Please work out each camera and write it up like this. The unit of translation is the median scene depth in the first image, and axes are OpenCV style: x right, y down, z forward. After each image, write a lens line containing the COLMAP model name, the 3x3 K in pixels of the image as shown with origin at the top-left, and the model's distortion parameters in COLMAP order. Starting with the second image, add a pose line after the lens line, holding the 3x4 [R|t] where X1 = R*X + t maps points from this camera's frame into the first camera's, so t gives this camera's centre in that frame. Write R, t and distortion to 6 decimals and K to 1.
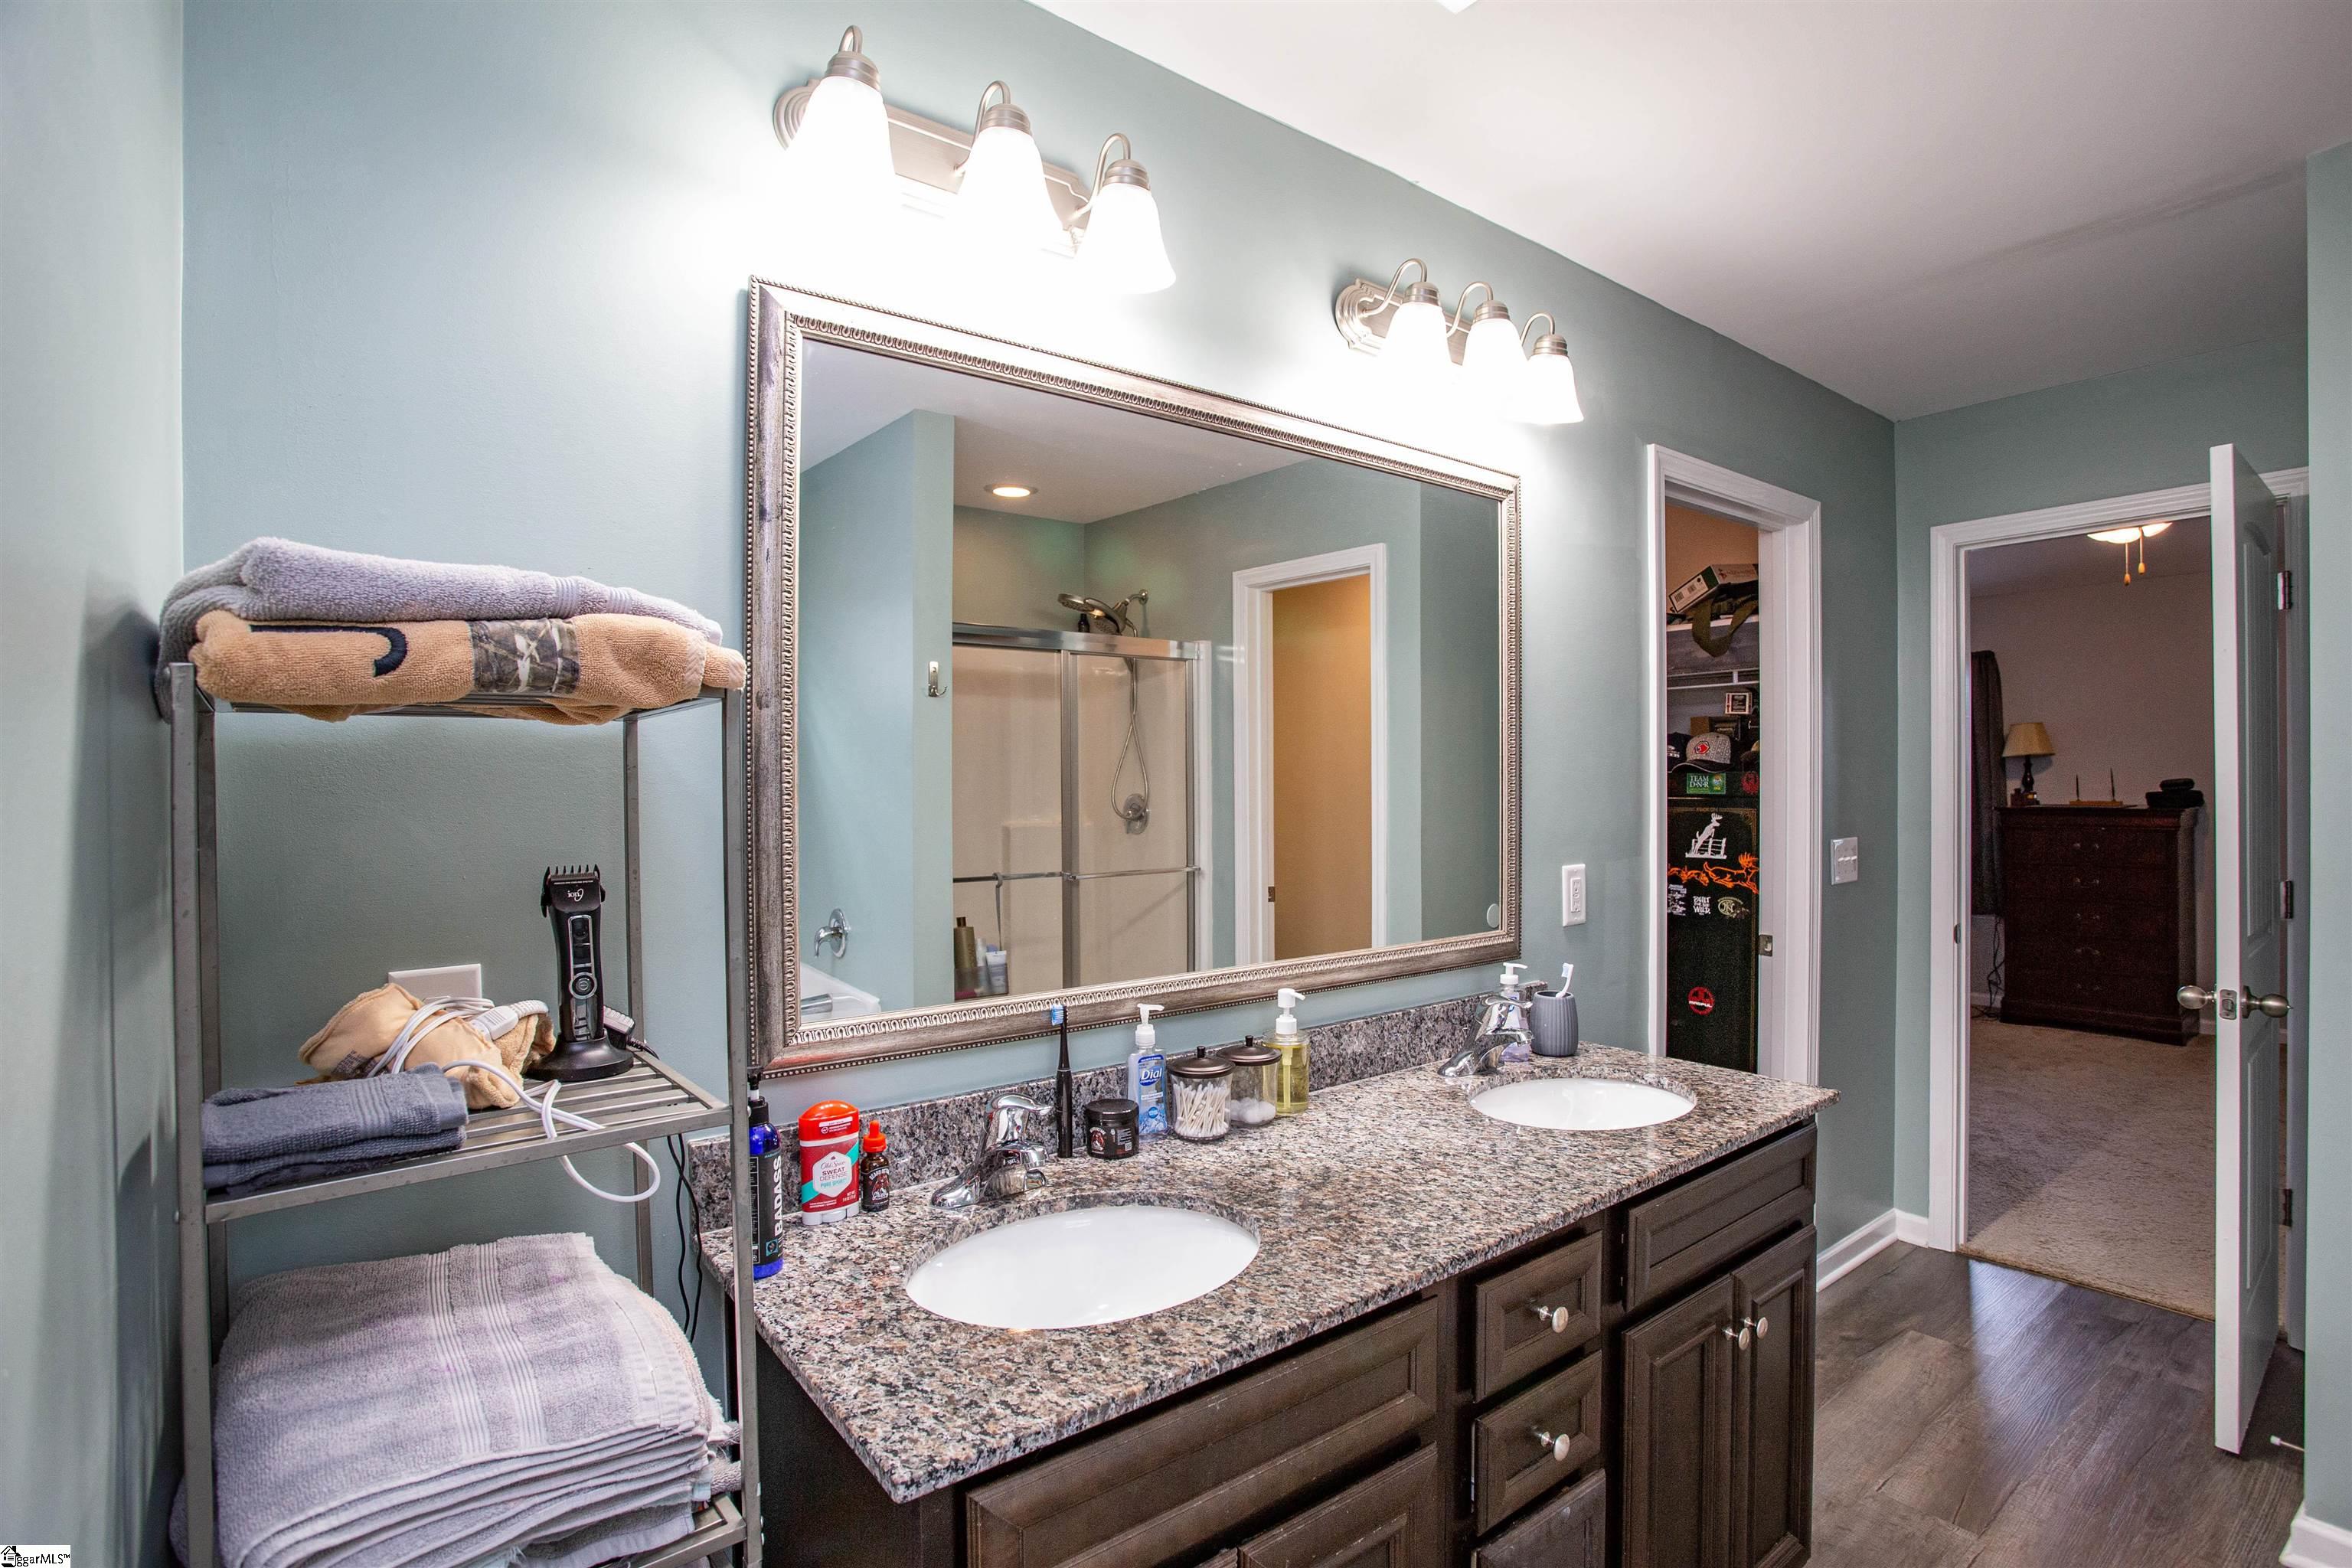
lens RADIAL K [[1171.6, 0, 1186.1], [0, 1171.6, 786.0], [0, 0, 1]] dist [-0.061674, 0.027259]
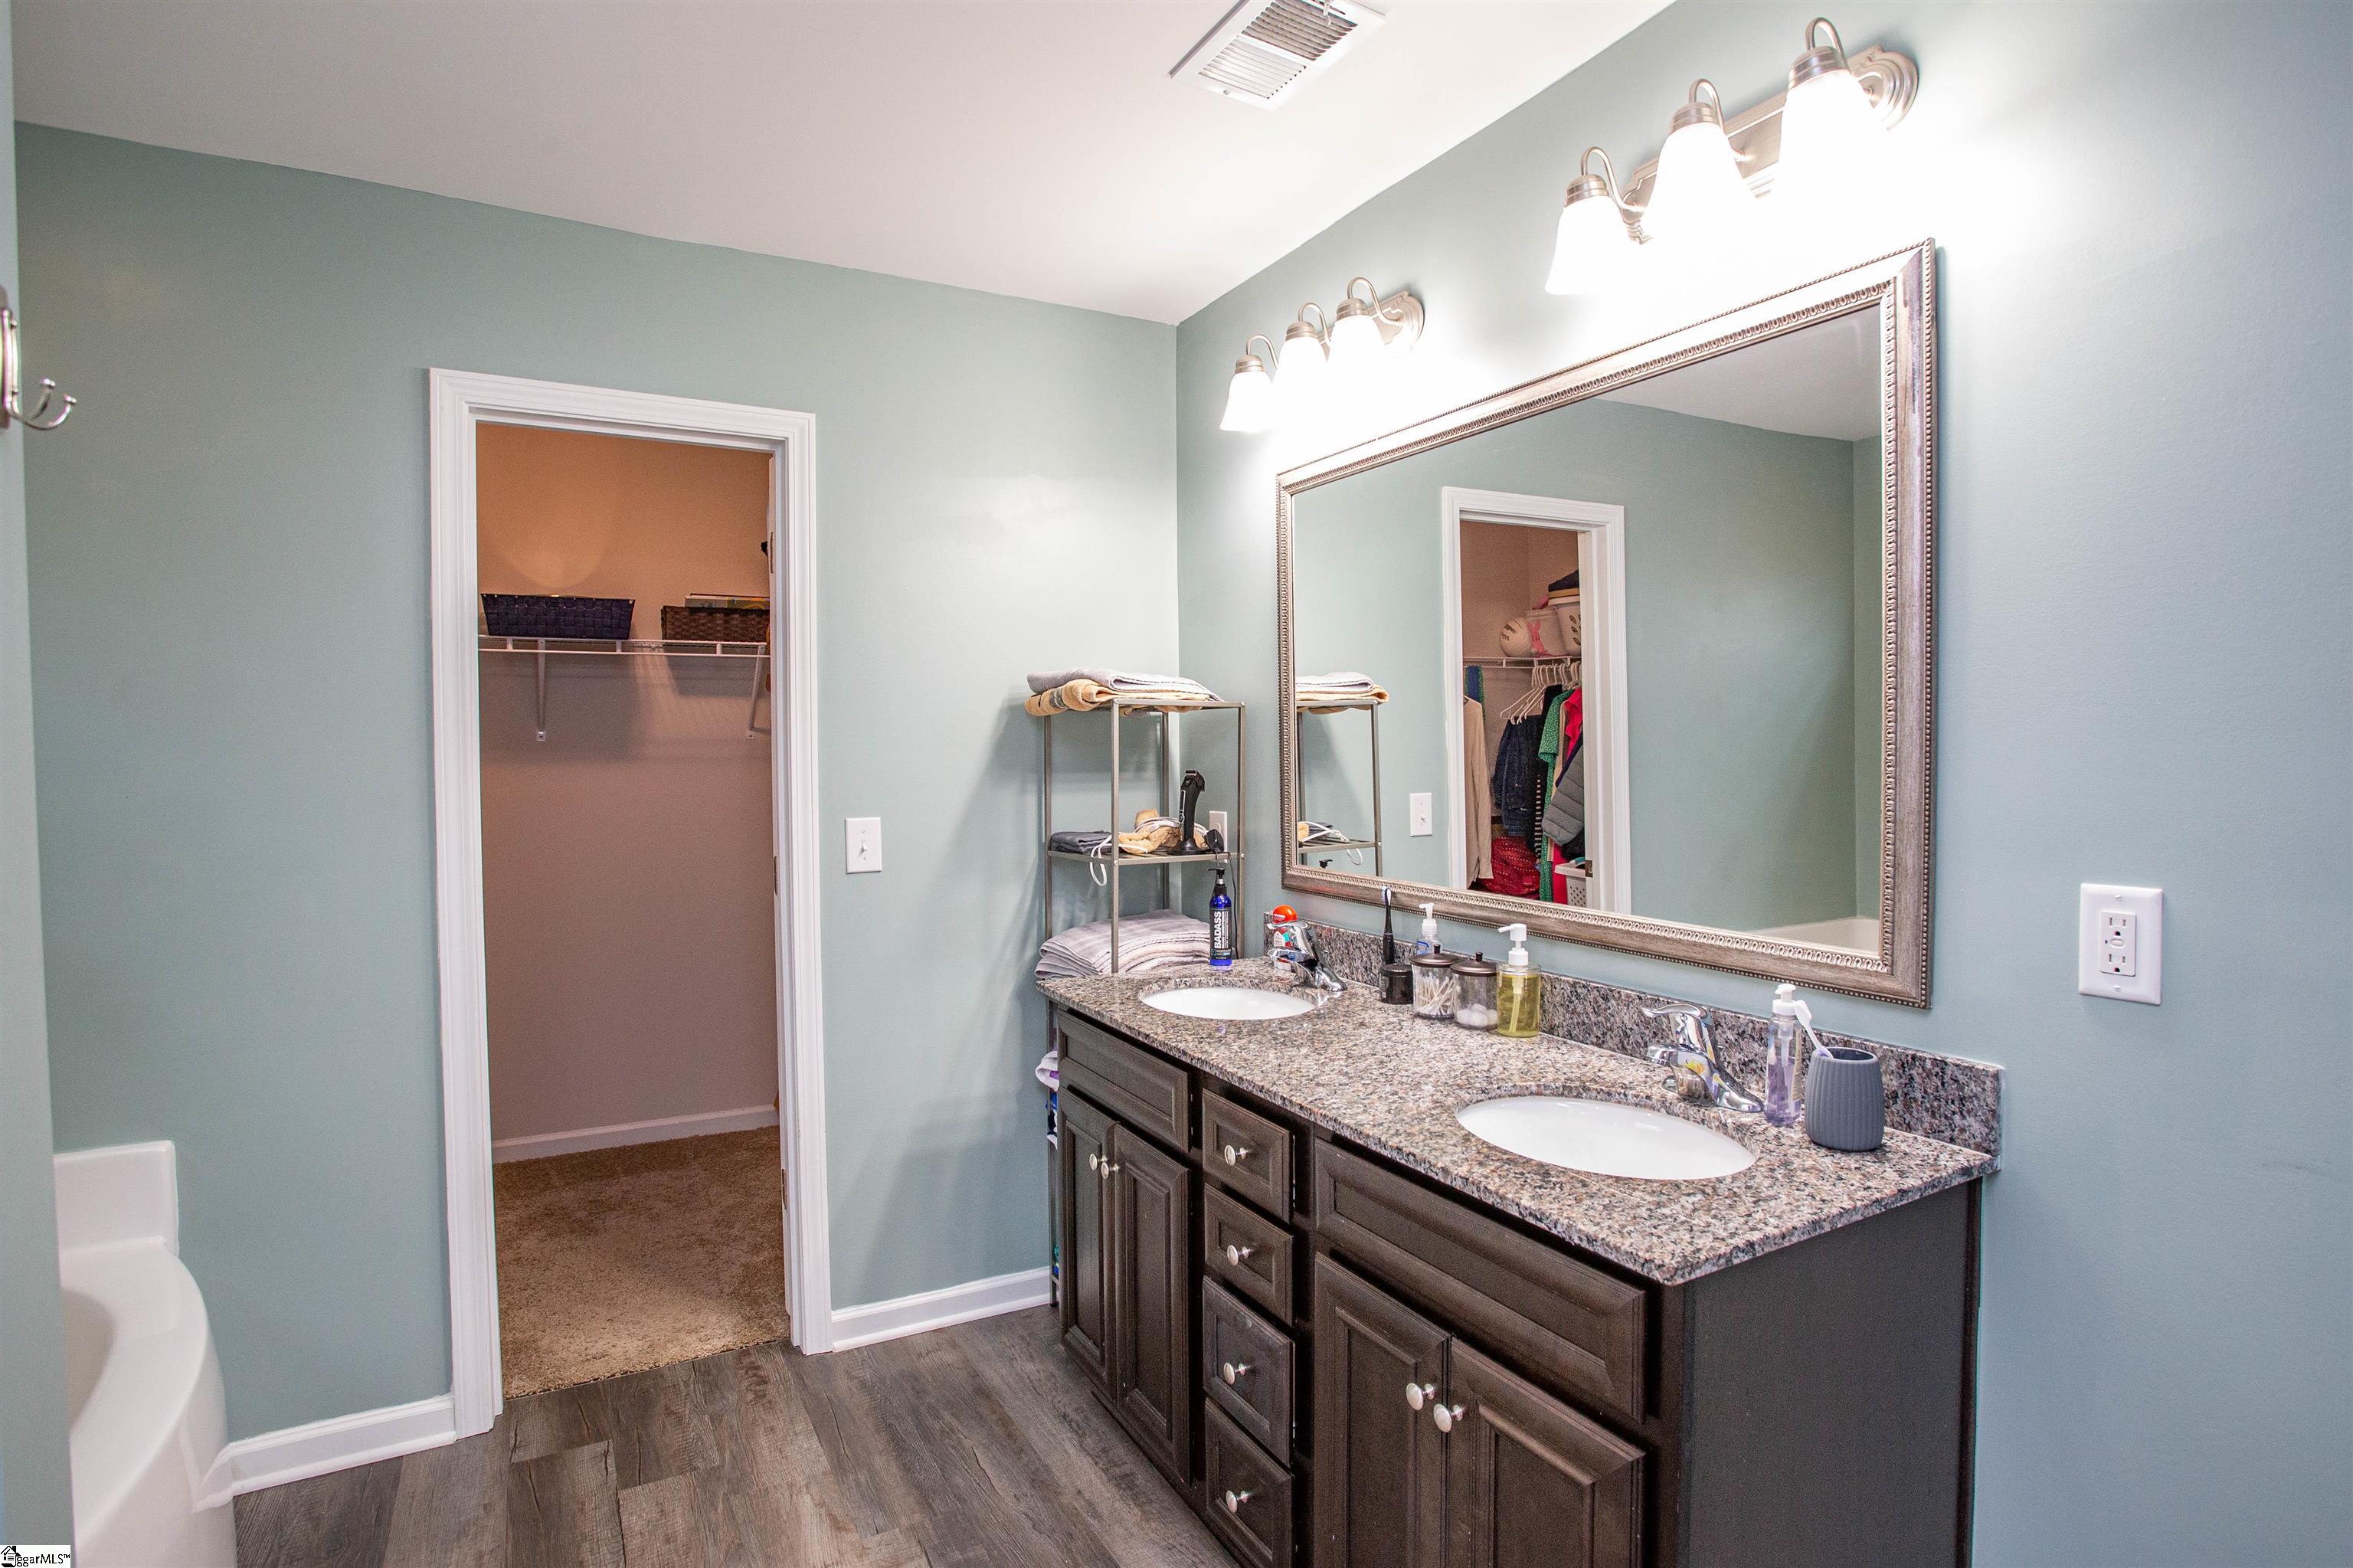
lens RADIAL K [[1172.2, 0, 1186.6], [0, 1172.2, 786.0], [0, 0, 1]] dist [-0.061674, 0.027259]
pose [[-0.165547, 0.039805, -0.985398, 1.291000], [-0.000024, 0.999185, 0.040366, 0.002766], [0.986202, 0.006706, -0.165411, 0.945691]]
